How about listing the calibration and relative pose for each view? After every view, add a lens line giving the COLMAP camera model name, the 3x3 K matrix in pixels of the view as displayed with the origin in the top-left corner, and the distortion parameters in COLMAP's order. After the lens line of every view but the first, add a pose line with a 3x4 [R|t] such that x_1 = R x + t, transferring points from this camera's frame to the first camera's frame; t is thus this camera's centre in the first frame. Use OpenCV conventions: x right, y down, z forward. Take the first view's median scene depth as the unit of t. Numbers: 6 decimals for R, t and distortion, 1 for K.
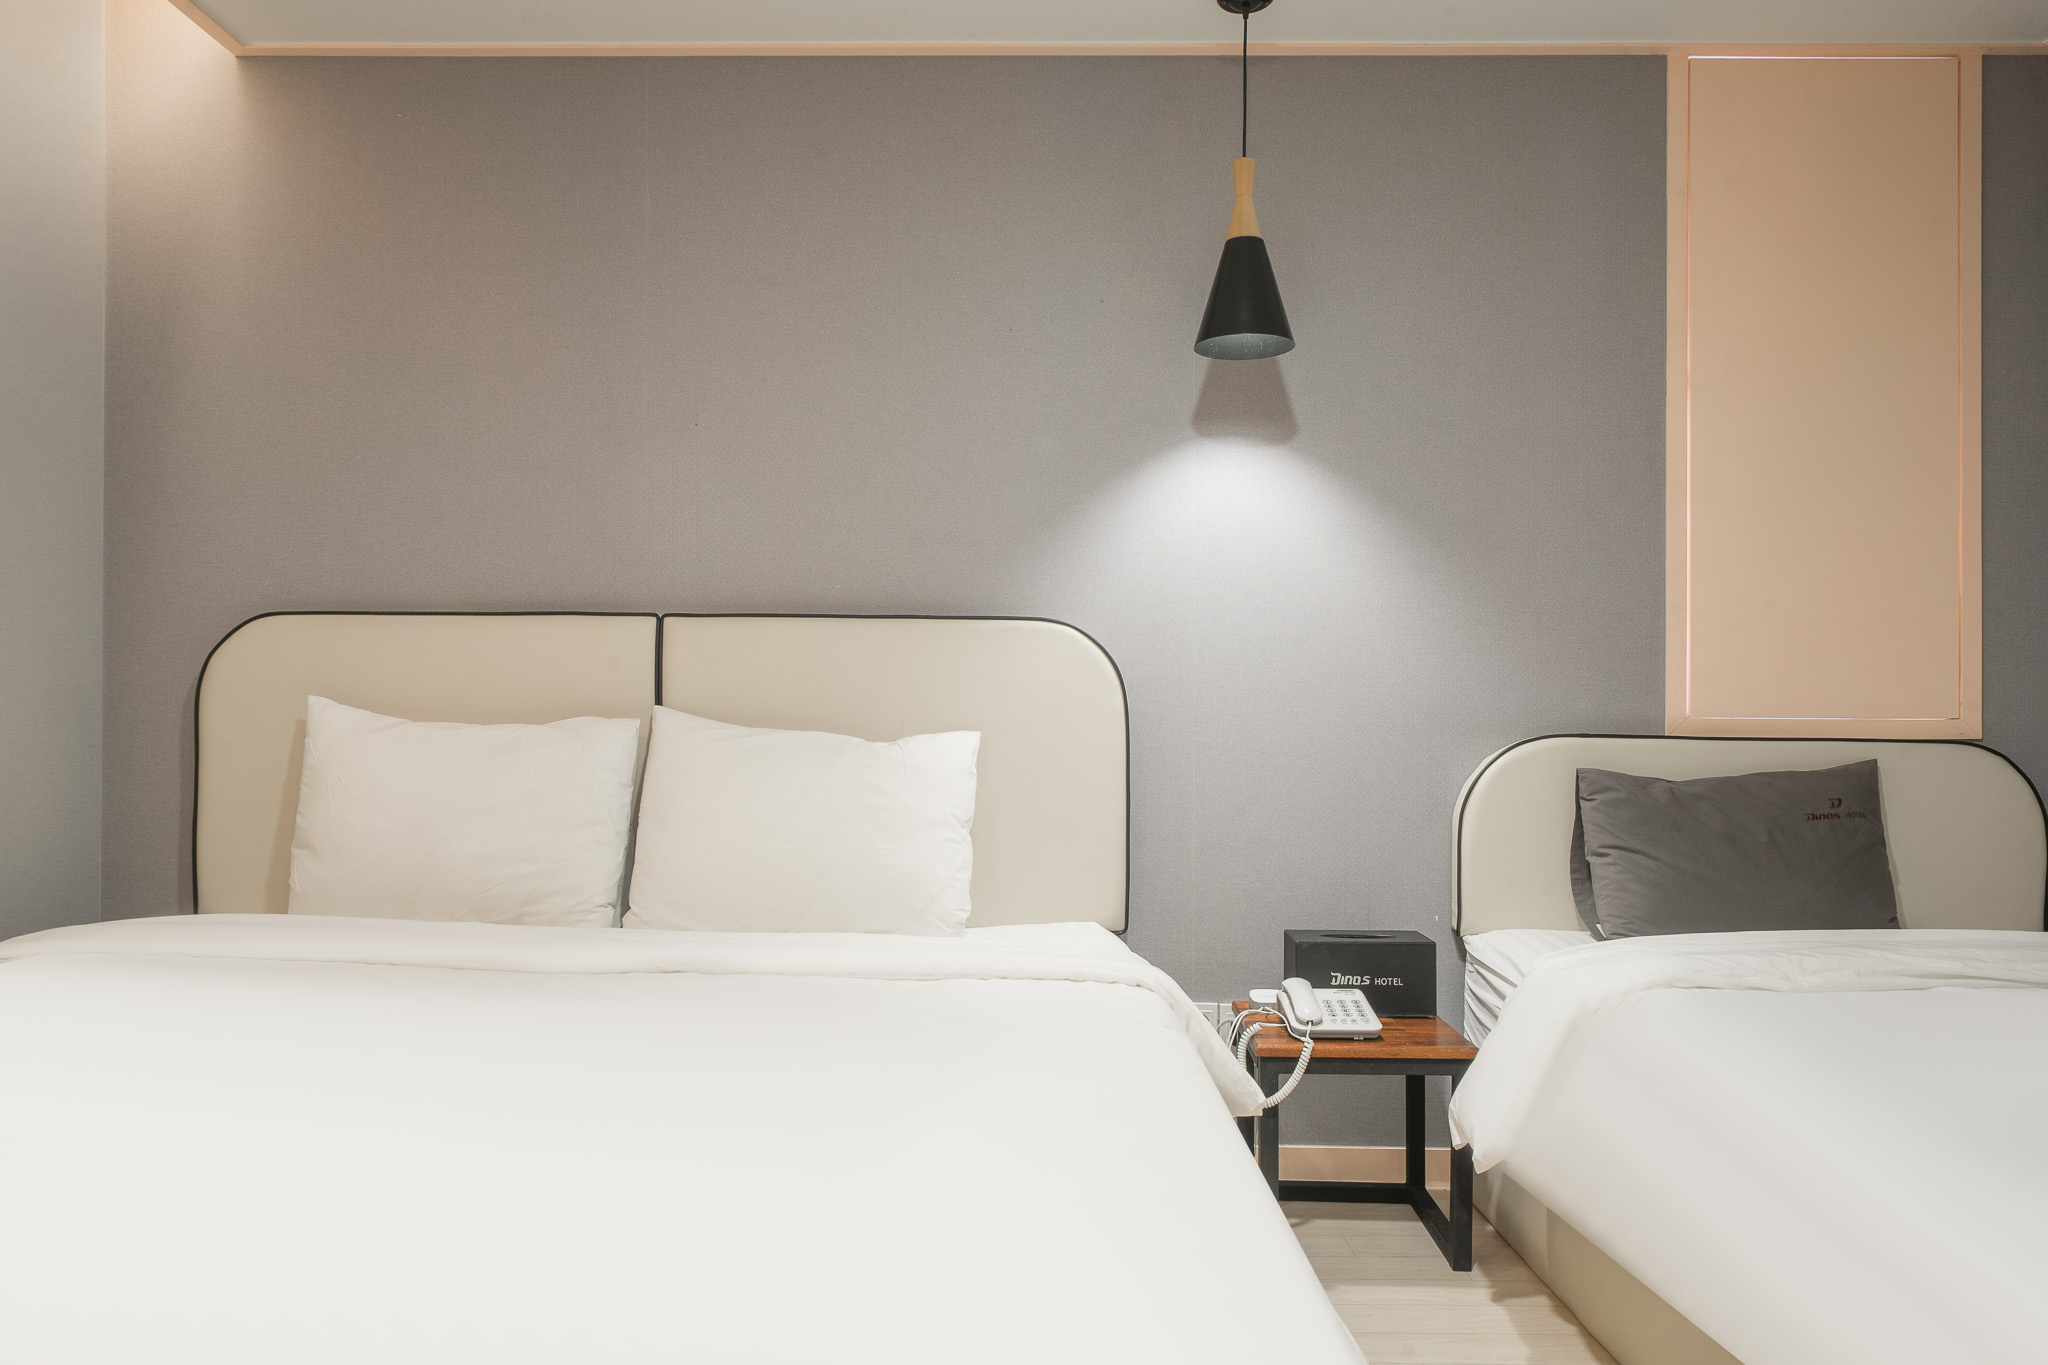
lens RADIAL K [[1387.2, 0, 1017.2], [0, 1387.2, 709.0], [0, 0, 1]] dist [-0.007119, -0.000638]
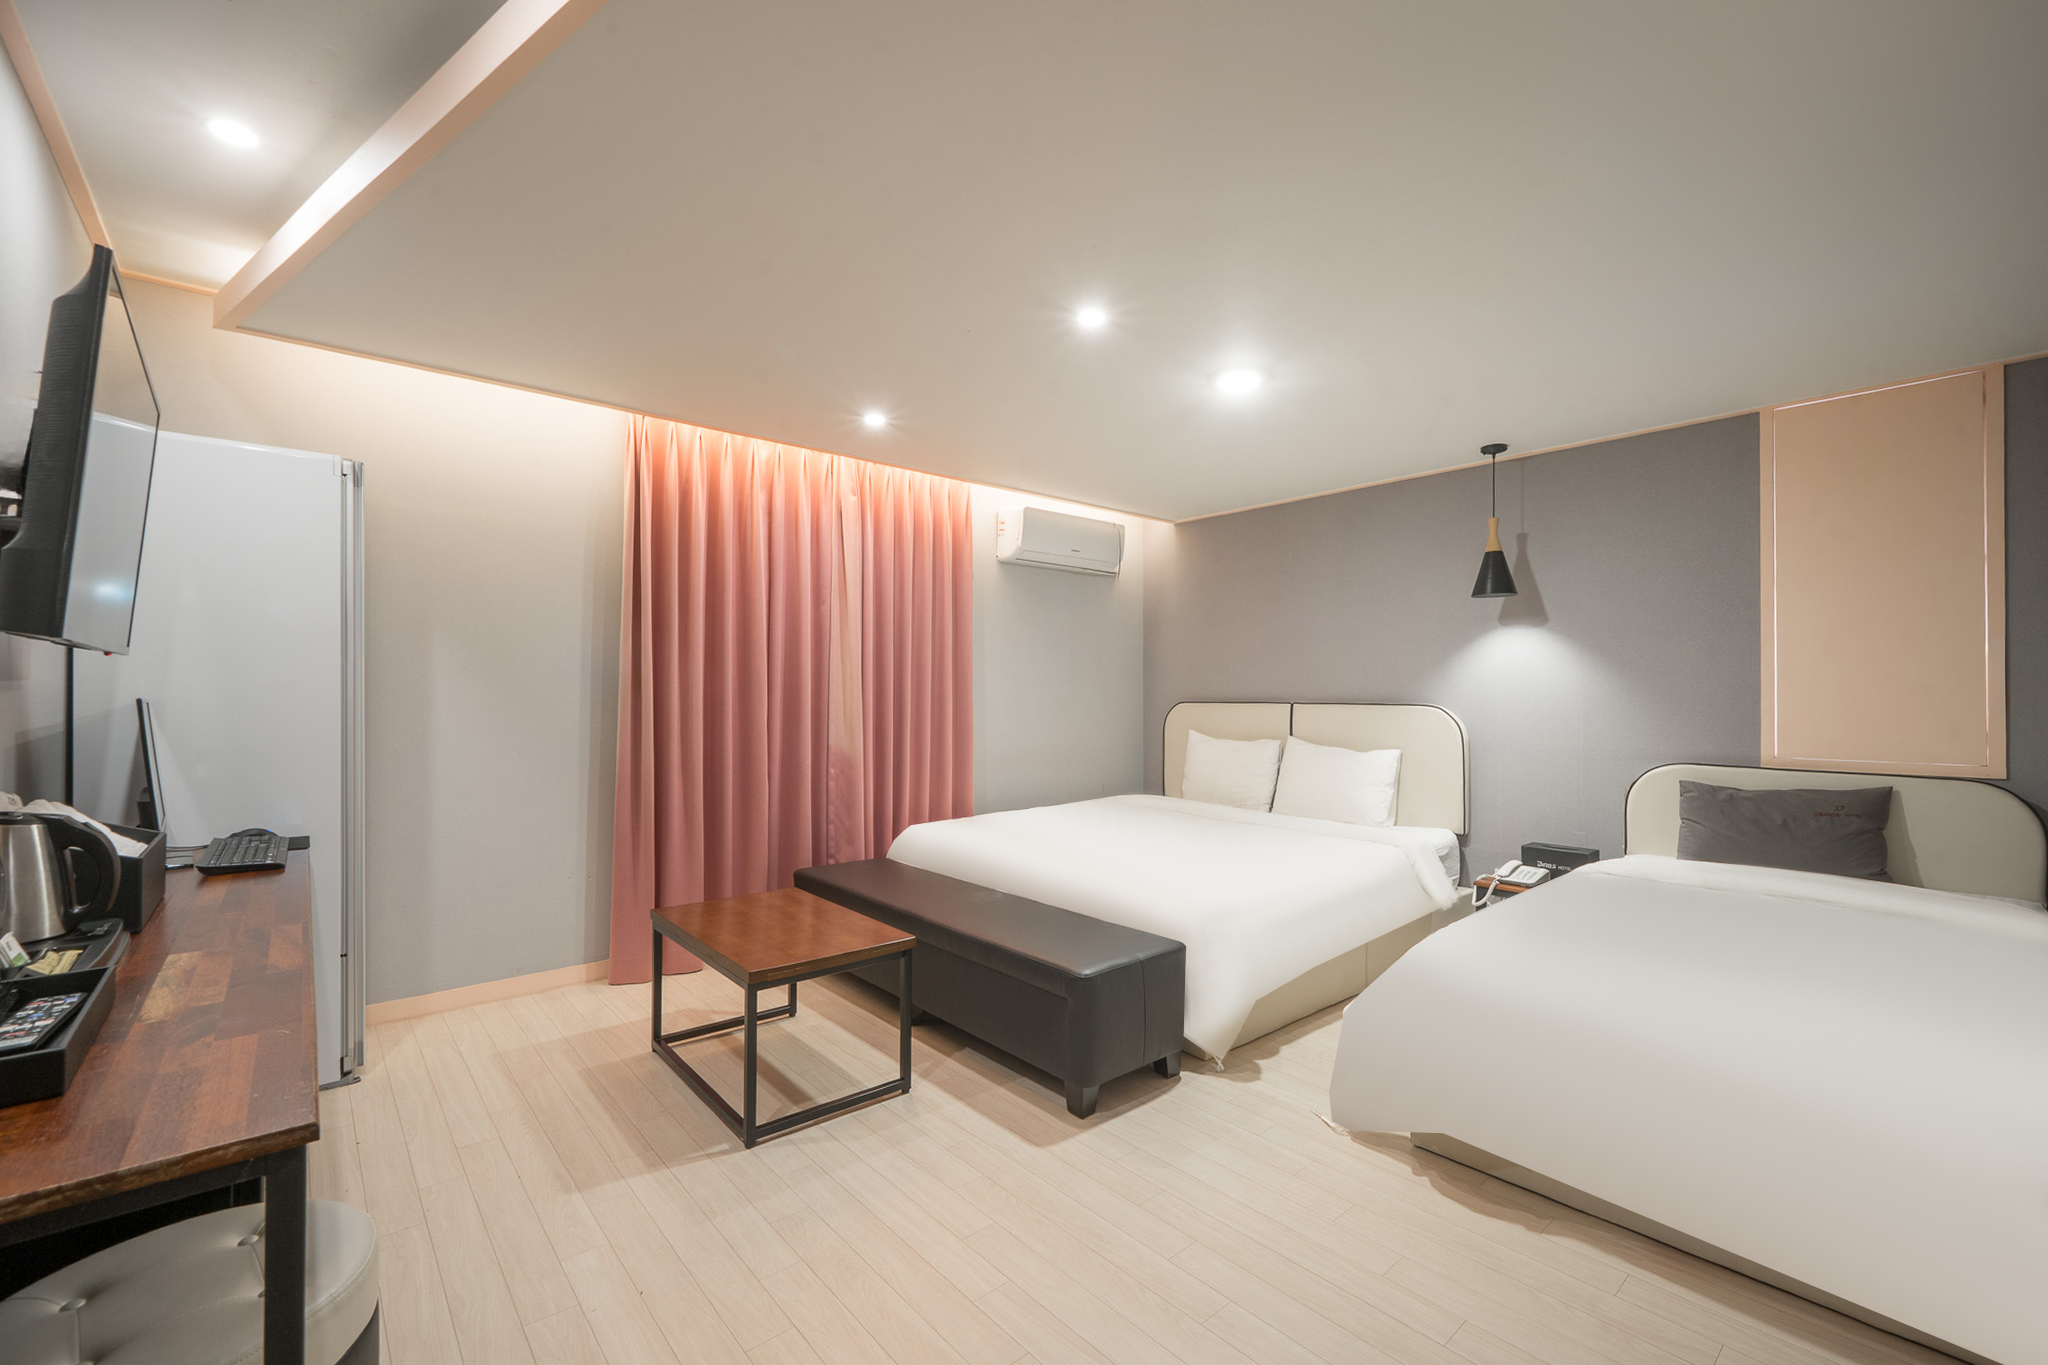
lens RADIAL K [[855.1, 0, 1024.0], [0, 855.1, 682.5], [0, 0, 1]] dist [0.000095, 0.000104]
pose [[0.660372, -0.017281, -0.750740, 0.708119], [0.007725, 0.999839, -0.016219, -0.088832], [0.750899, 0.004911, 0.660399, -0.574173]]
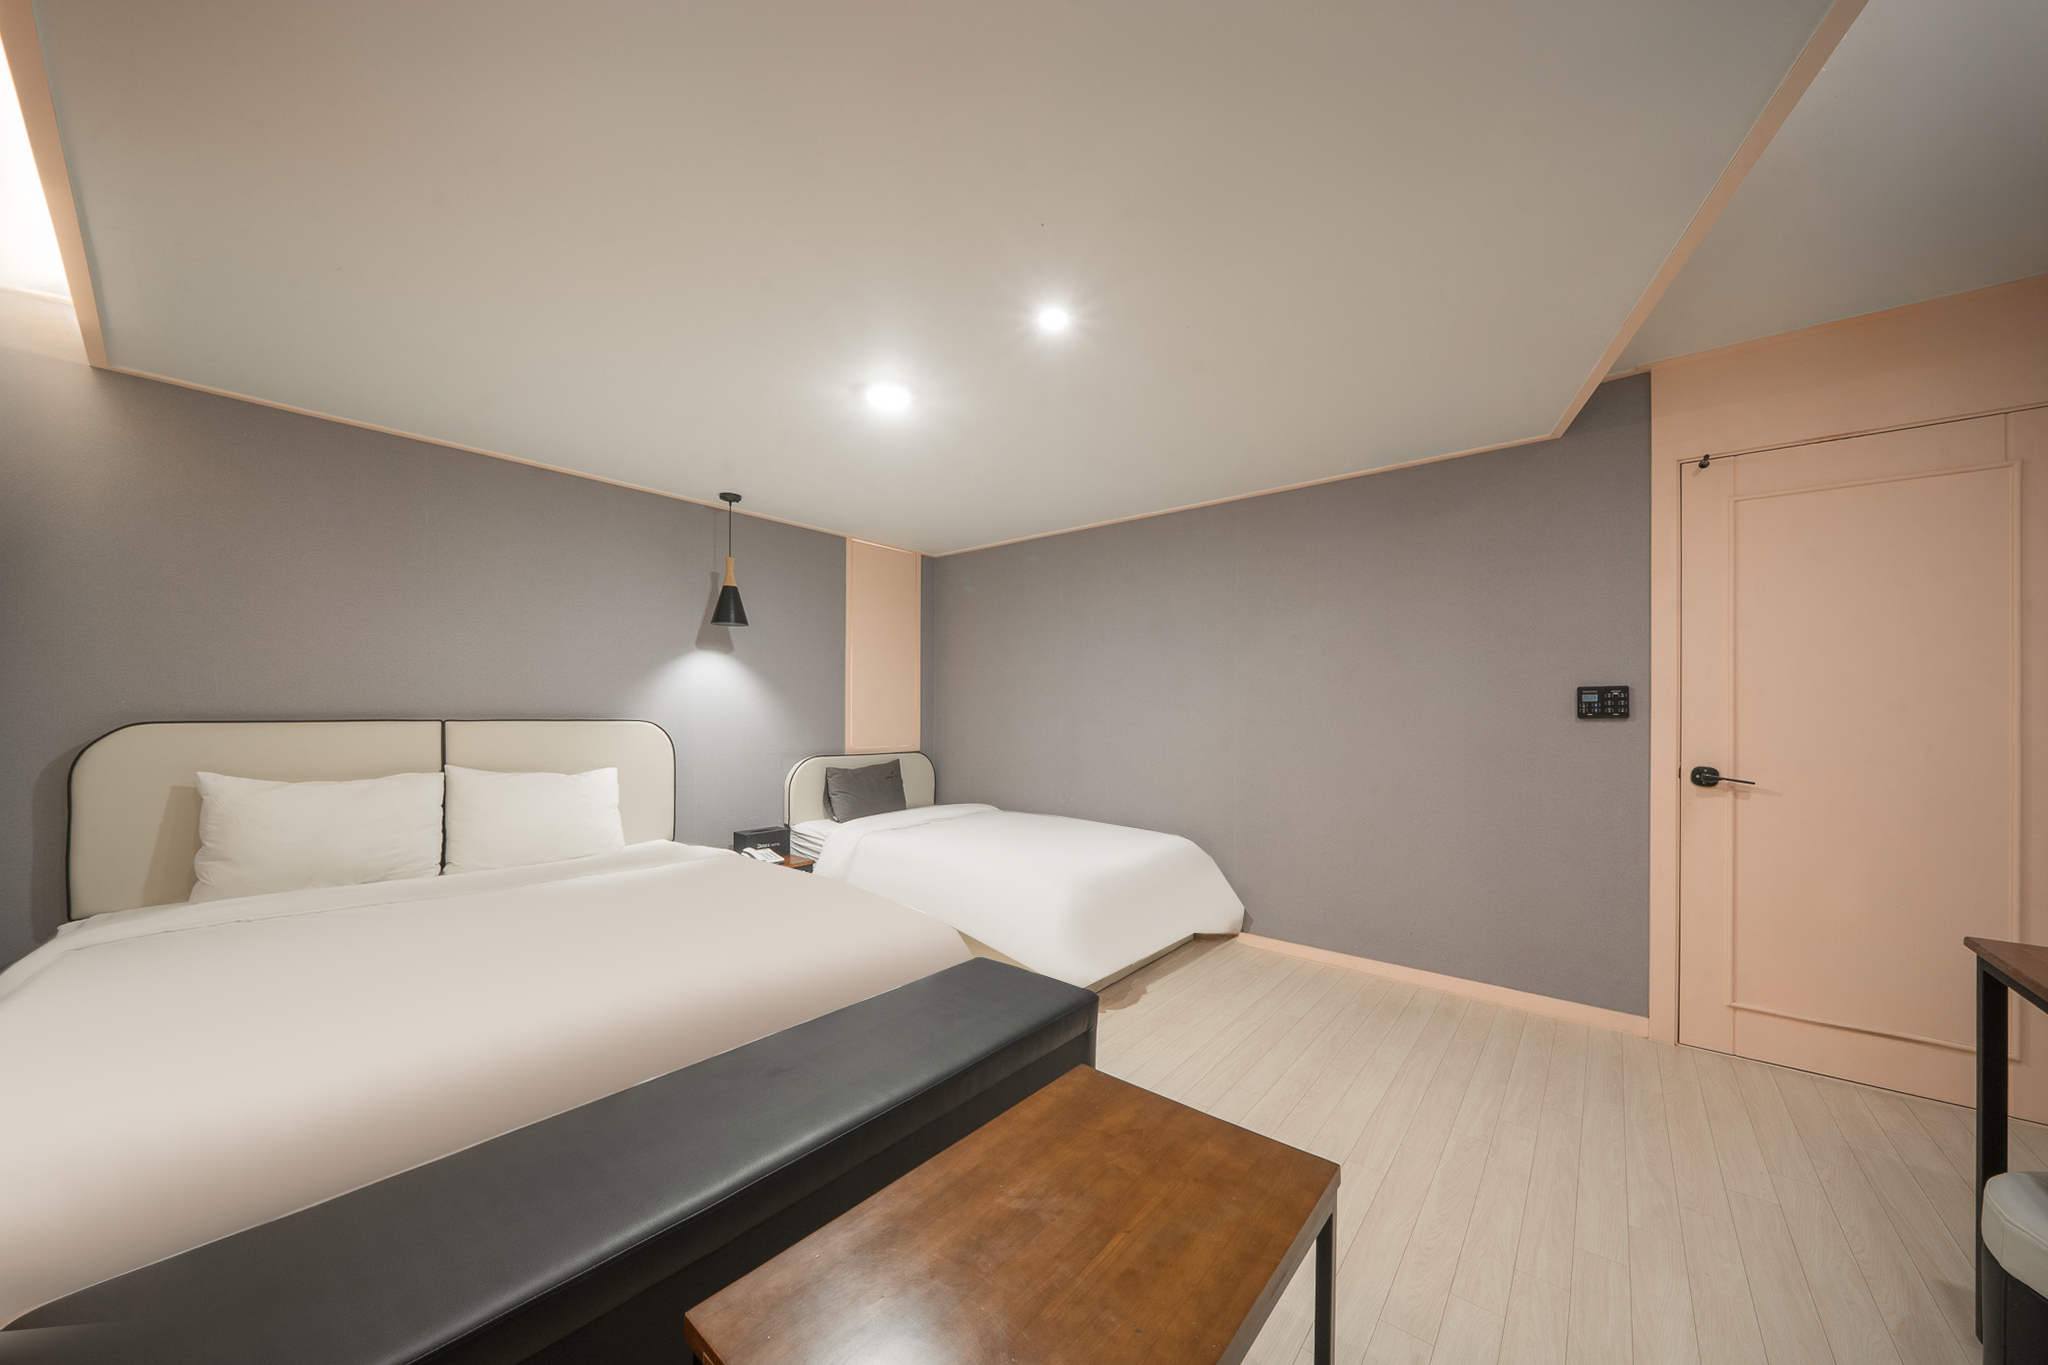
lens RADIAL K [[720.9, 0, 1024.0], [0, 720.9, 682.5], [0, 0, 1]] dist [-0.000922, -0.000097]
pose [[0.631093, 0.025418, 0.775291, -0.564316], [-0.001654, 0.999505, -0.031423, -0.095165], [-0.775705, 0.018548, 0.630823, -0.362235]]
